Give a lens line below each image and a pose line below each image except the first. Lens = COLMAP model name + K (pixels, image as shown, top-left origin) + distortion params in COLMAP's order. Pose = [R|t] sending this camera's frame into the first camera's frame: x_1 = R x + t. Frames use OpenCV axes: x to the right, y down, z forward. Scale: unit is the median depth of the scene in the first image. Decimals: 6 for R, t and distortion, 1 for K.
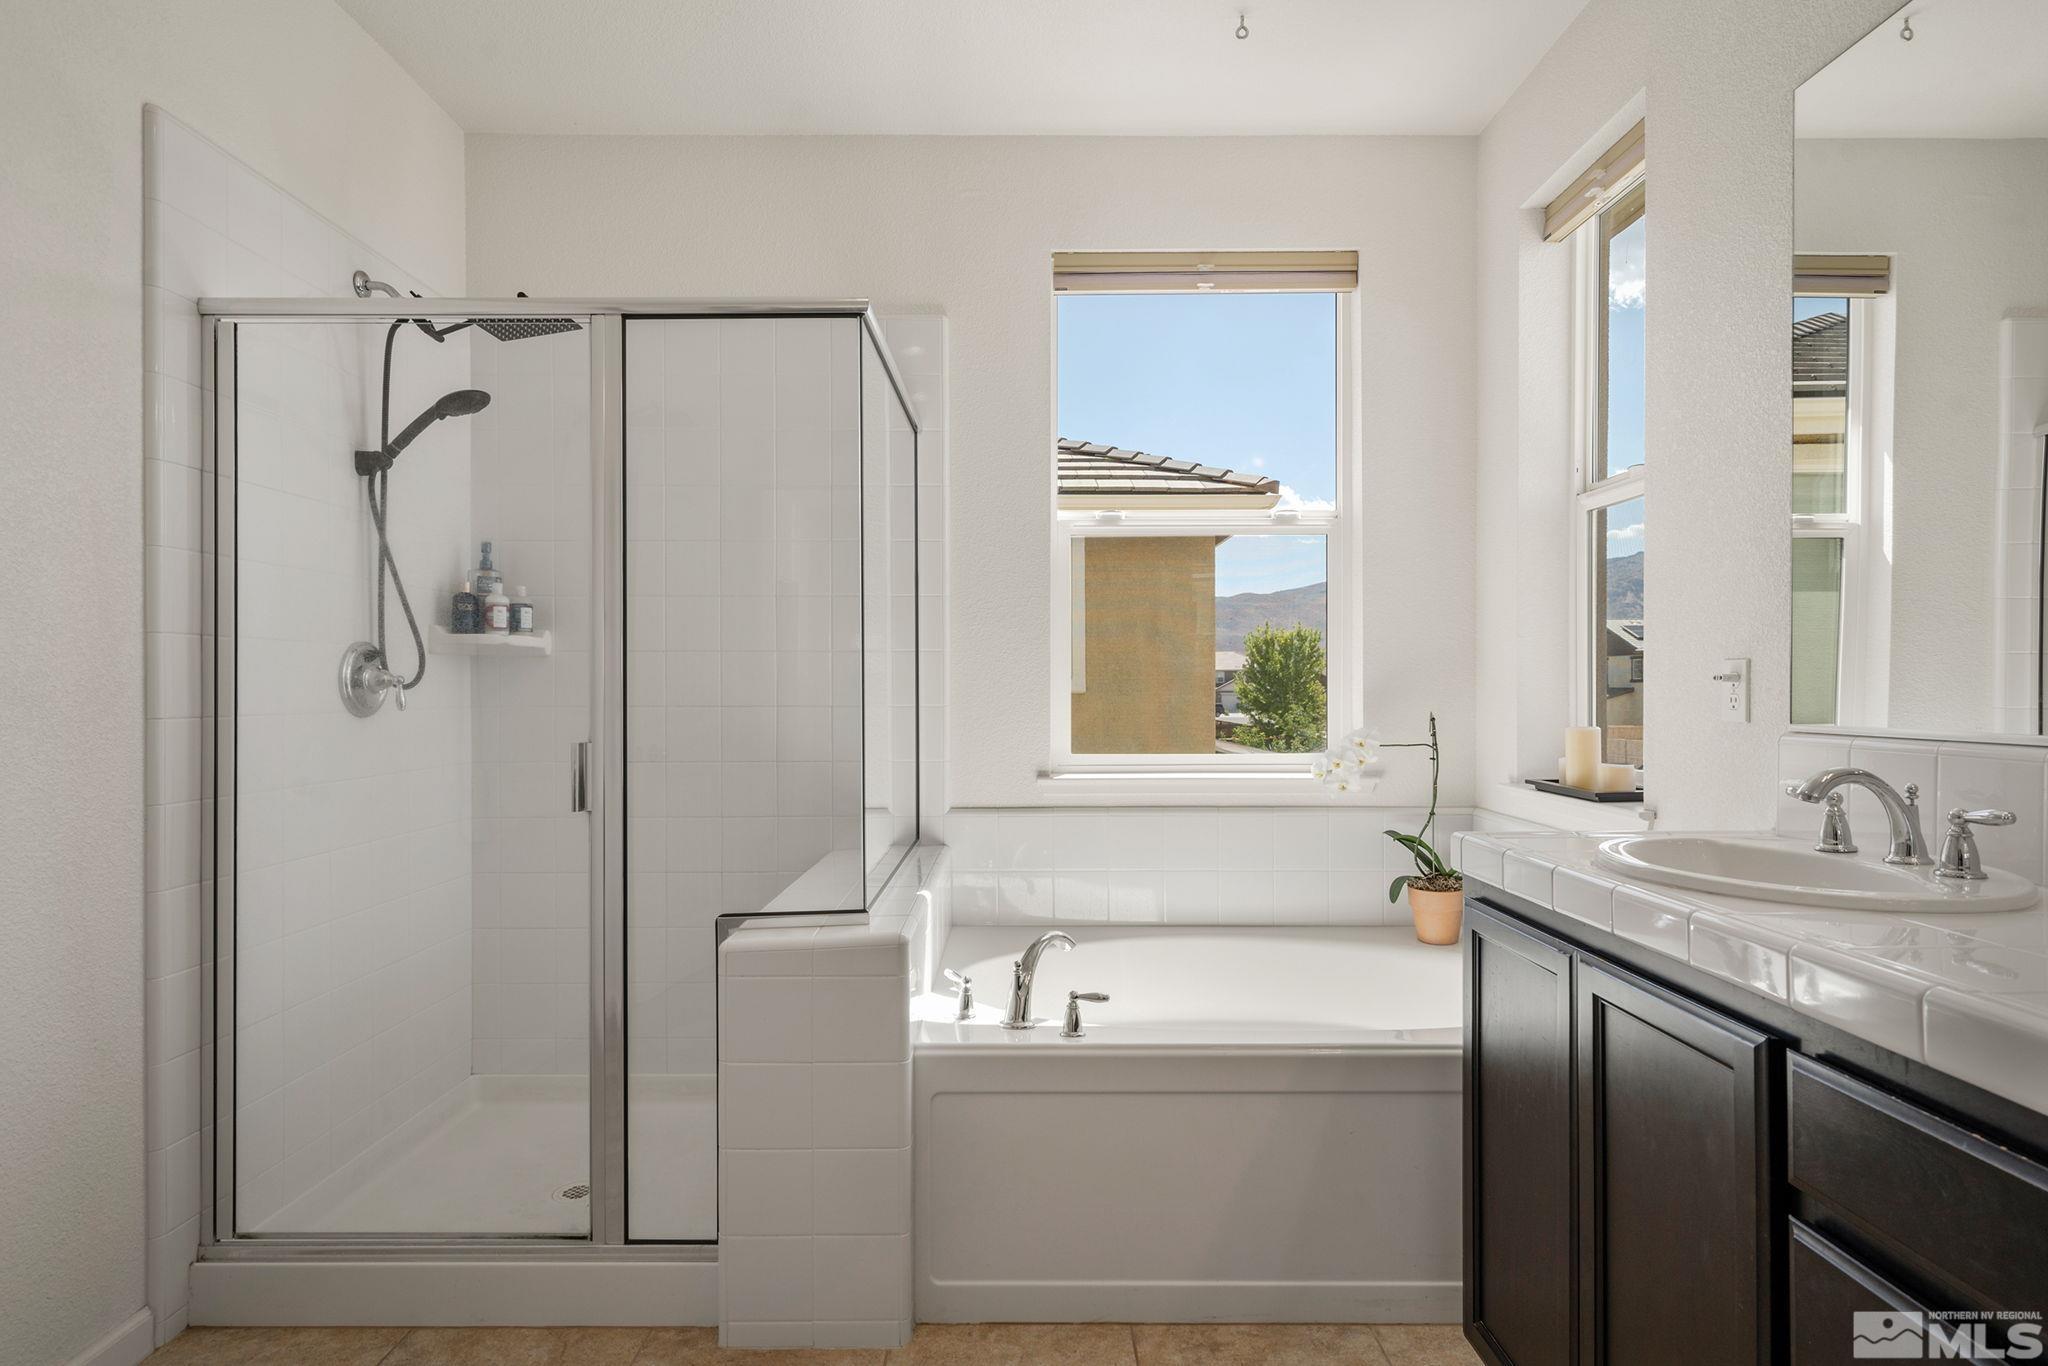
lens RADIAL K [[1079.4, 0, 1026.1], [0, 1079.4, 689.6], [0, 0, 1]] dist [0.005937, -0.000455]
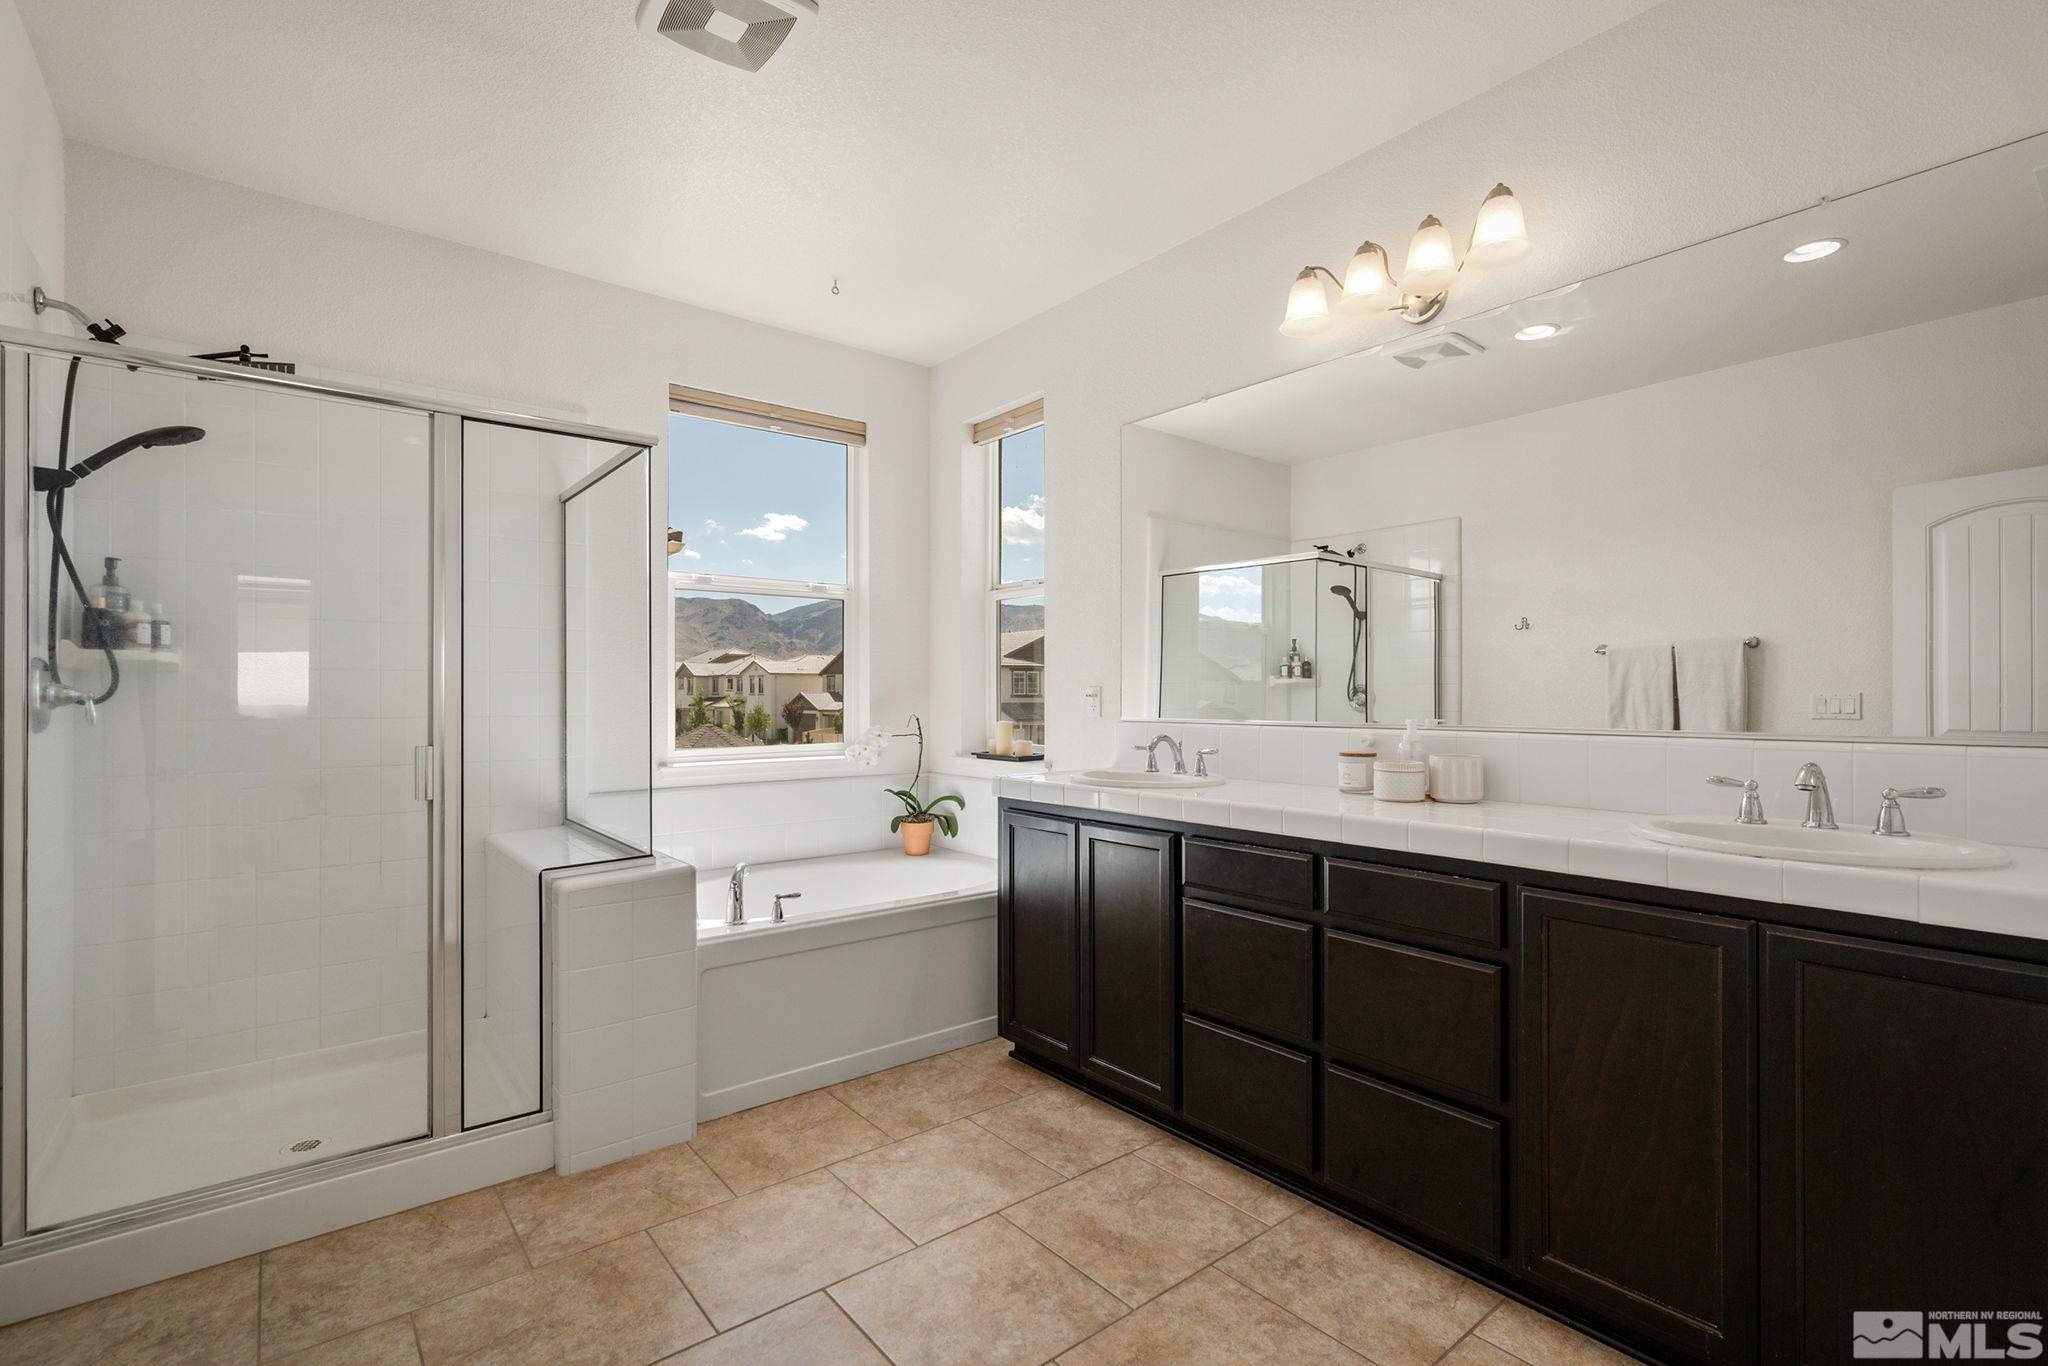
lens RADIAL K [[915.2, 0, 1020.3], [0, 915.2, 690.0], [0, 0, 1]] dist [-0.003307, 0.000571]
pose [[0.781036, 0.004414, 0.624471, -0.428750], [0.001288, 0.999962, -0.008679, -0.005583], [-0.624485, 0.007583, 0.781000, -0.221923]]
